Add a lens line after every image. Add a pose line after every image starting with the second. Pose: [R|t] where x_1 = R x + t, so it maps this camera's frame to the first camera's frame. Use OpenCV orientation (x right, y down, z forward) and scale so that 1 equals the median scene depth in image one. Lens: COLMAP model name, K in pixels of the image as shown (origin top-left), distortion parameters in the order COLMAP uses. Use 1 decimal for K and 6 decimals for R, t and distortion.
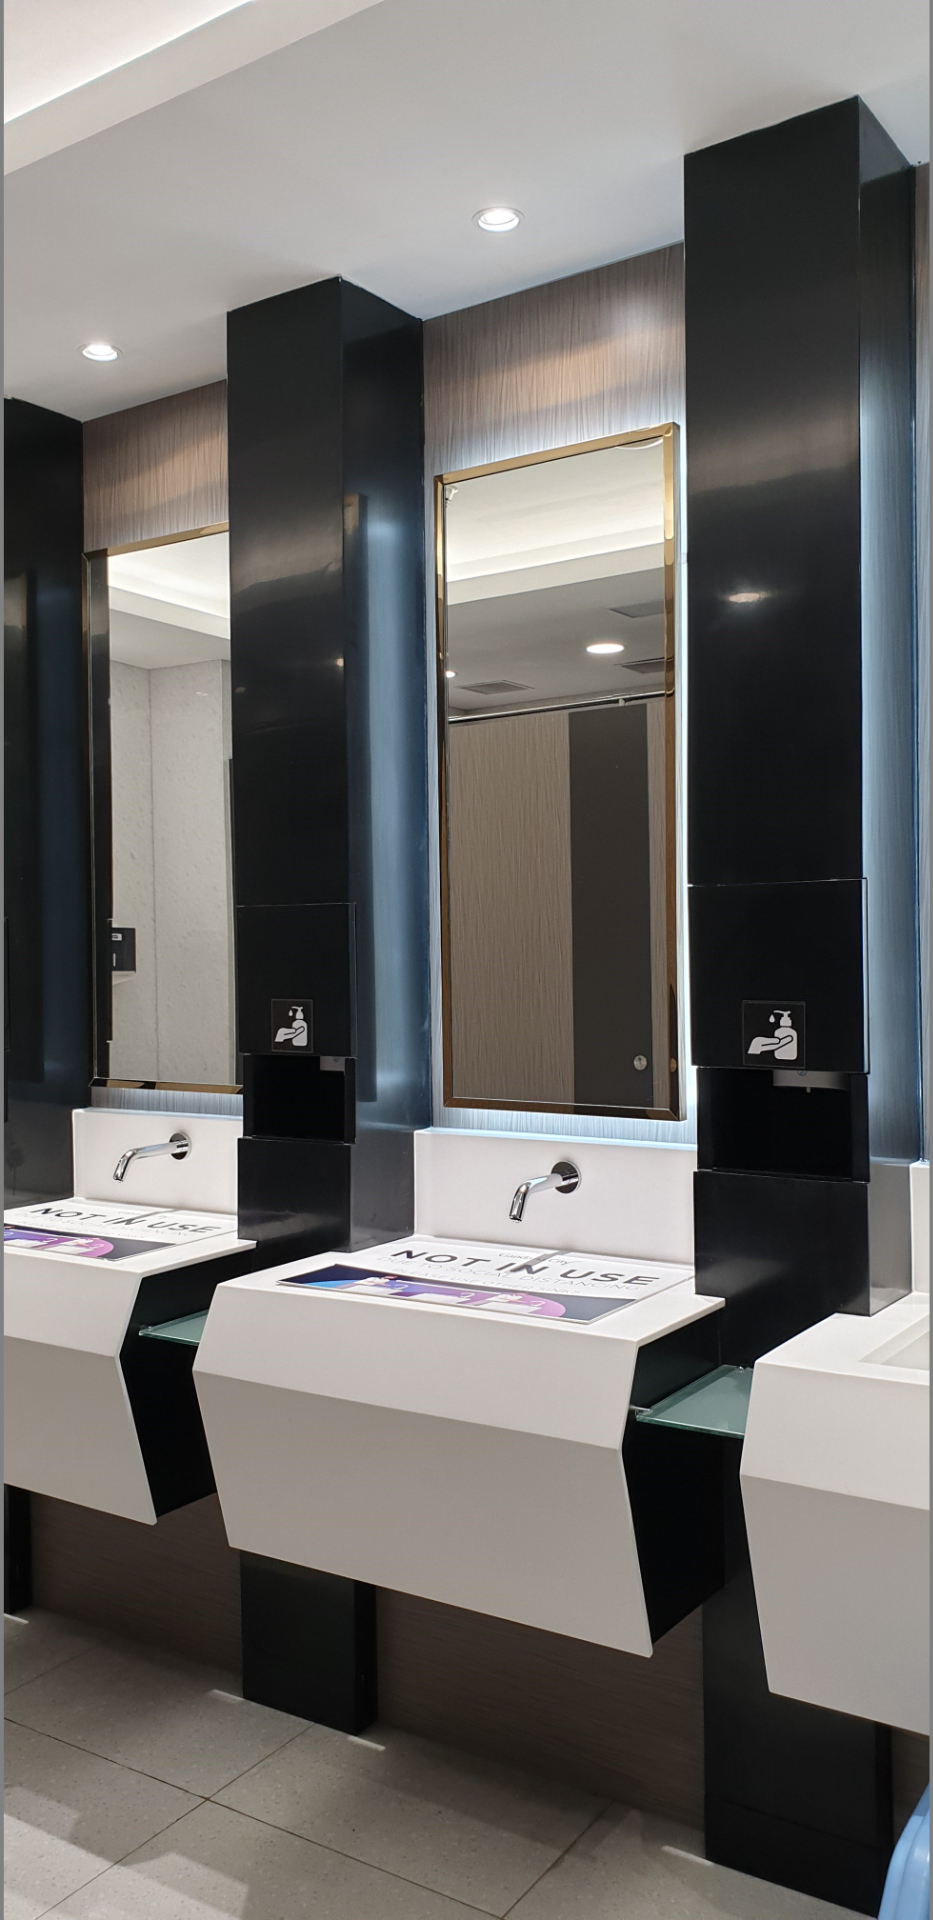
lens RADIAL K [[1500.2, 0, 468.2], [0, 1500.2, 962.2], [0, 0, 1]] dist [0.001743, 0.002621]
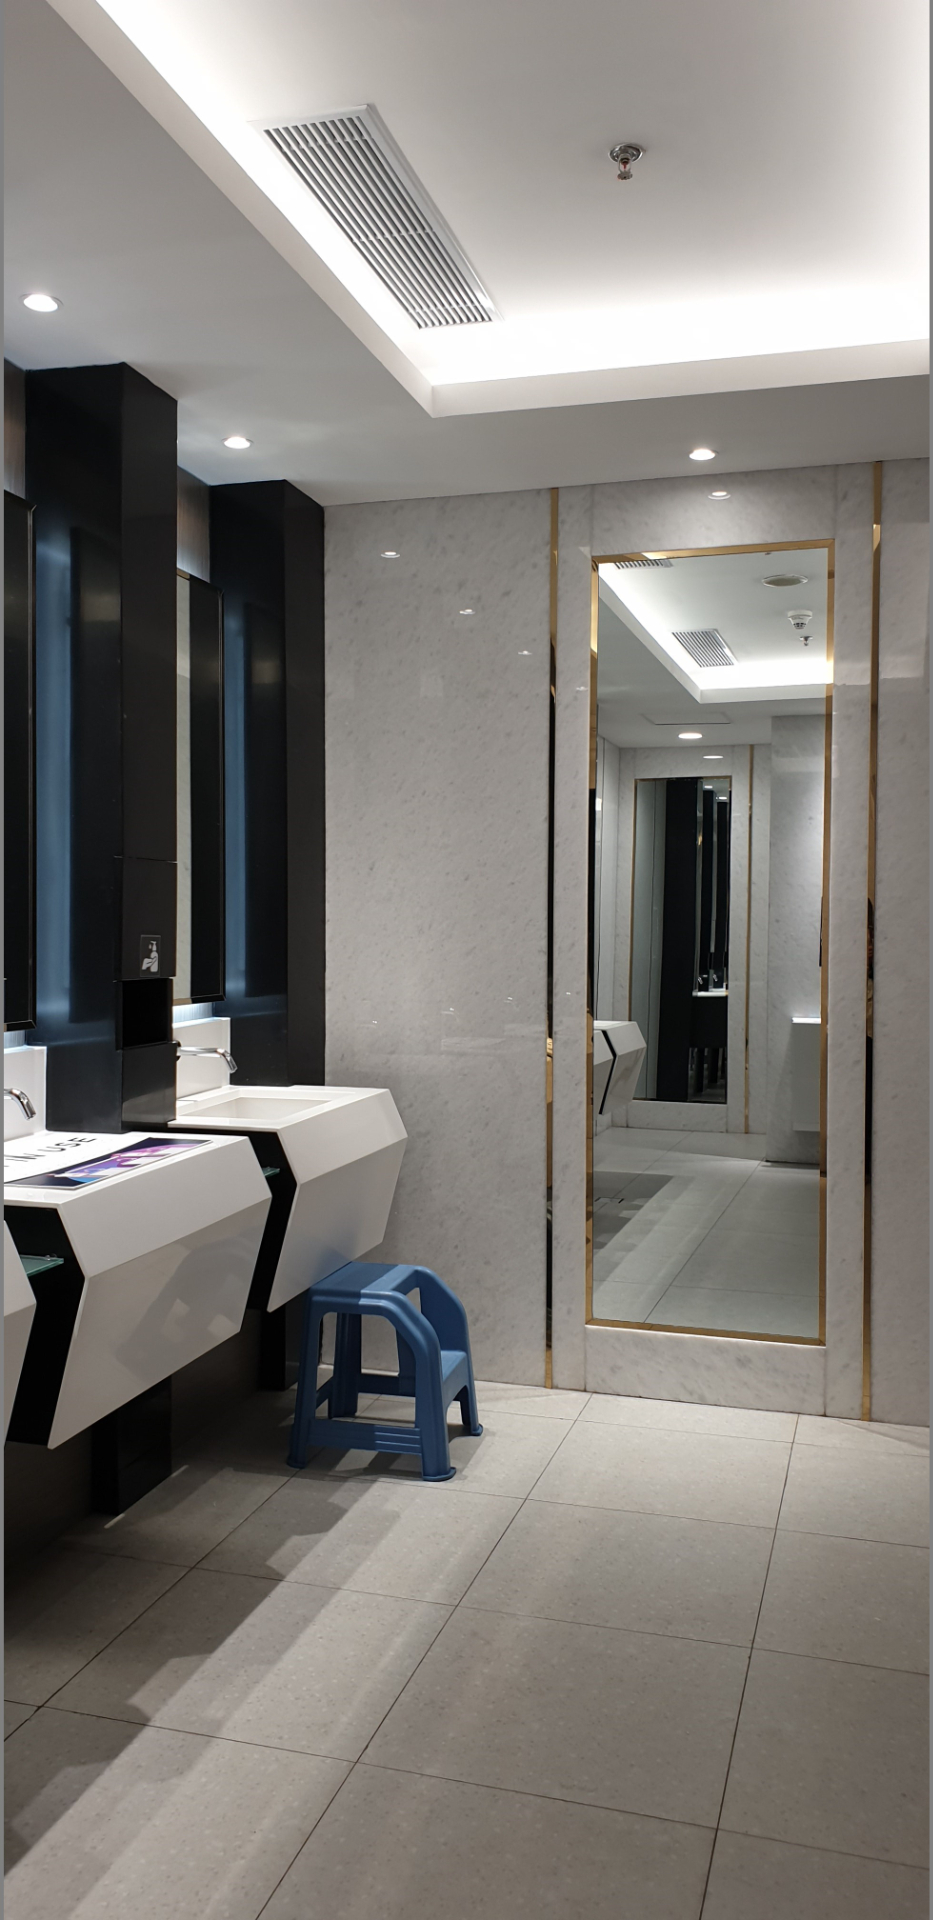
lens RADIAL K [[1500.2, 0, 465.8], [0, 1500.2, 954.9], [0, 0, 1]] dist [0.001743, 0.002621]
pose [[-0.302941, -0.005736, 0.952992, -1.371859], [0.011112, 0.999893, 0.009551, 0.032511], [-0.952945, 0.013483, -0.302845, 1.125716]]
